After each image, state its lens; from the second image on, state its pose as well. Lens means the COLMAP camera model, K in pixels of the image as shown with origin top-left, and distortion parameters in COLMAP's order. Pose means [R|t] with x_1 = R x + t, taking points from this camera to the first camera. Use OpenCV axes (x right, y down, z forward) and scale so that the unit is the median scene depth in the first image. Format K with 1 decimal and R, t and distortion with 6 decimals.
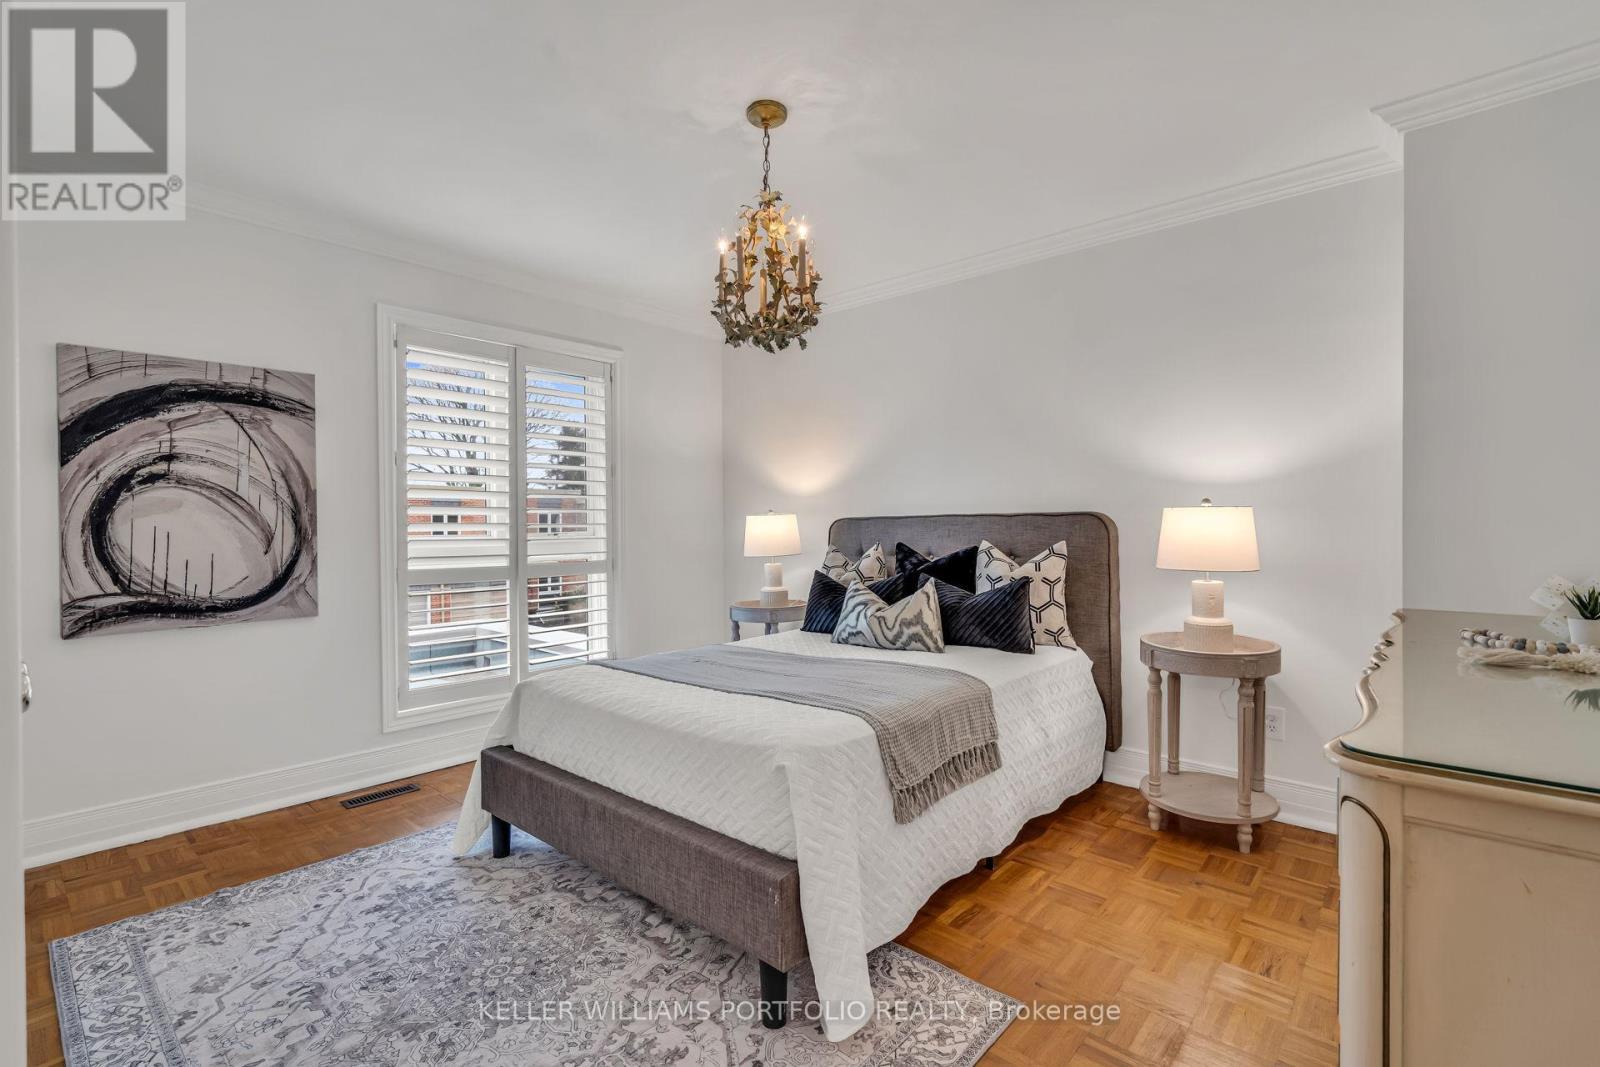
lens RADIAL K [[728.3, 0, 801.4], [0, 728.3, 529.4], [0, 0, 1]] dist [0.001725, 0.000908]
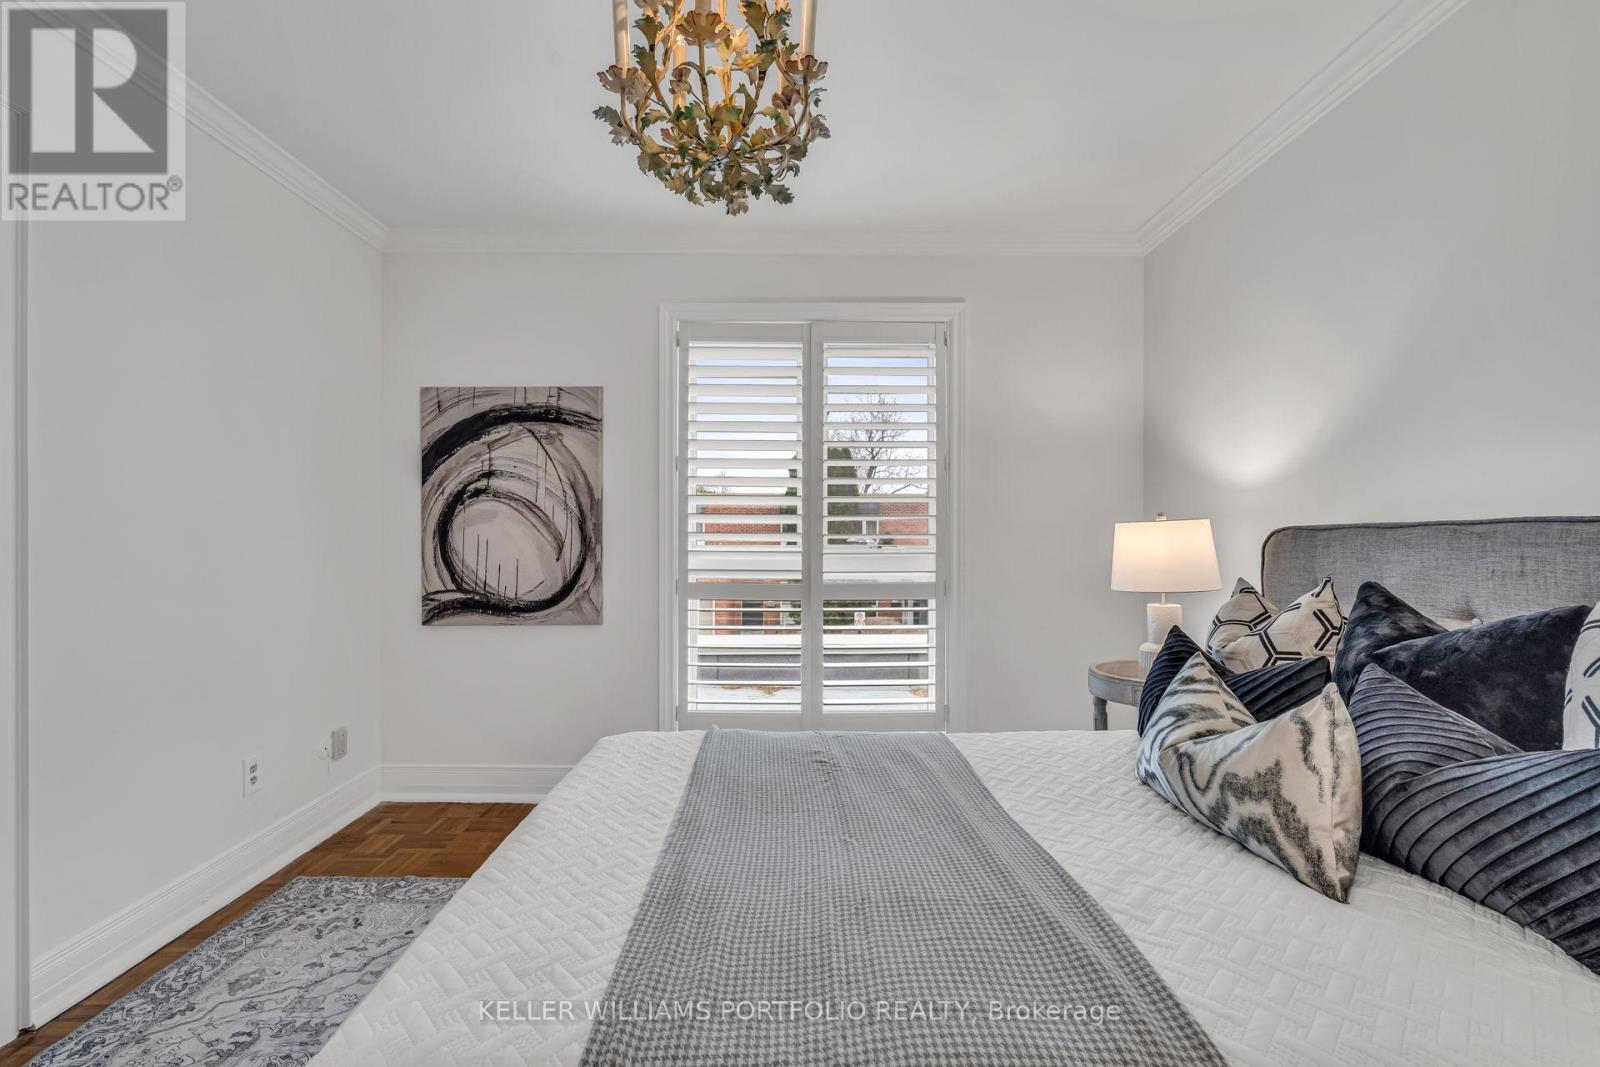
lens RADIAL K [[728.3, 0, 793.6], [0, 728.3, 535.2], [0, 0, 1]] dist [0.001725, 0.000908]
pose [[0.662854, 0.008154, -0.748705, 0.294662], [-0.011384, 0.999935, 0.000812, -0.008641], [0.748662, 0.007985, 0.662903, 0.569163]]
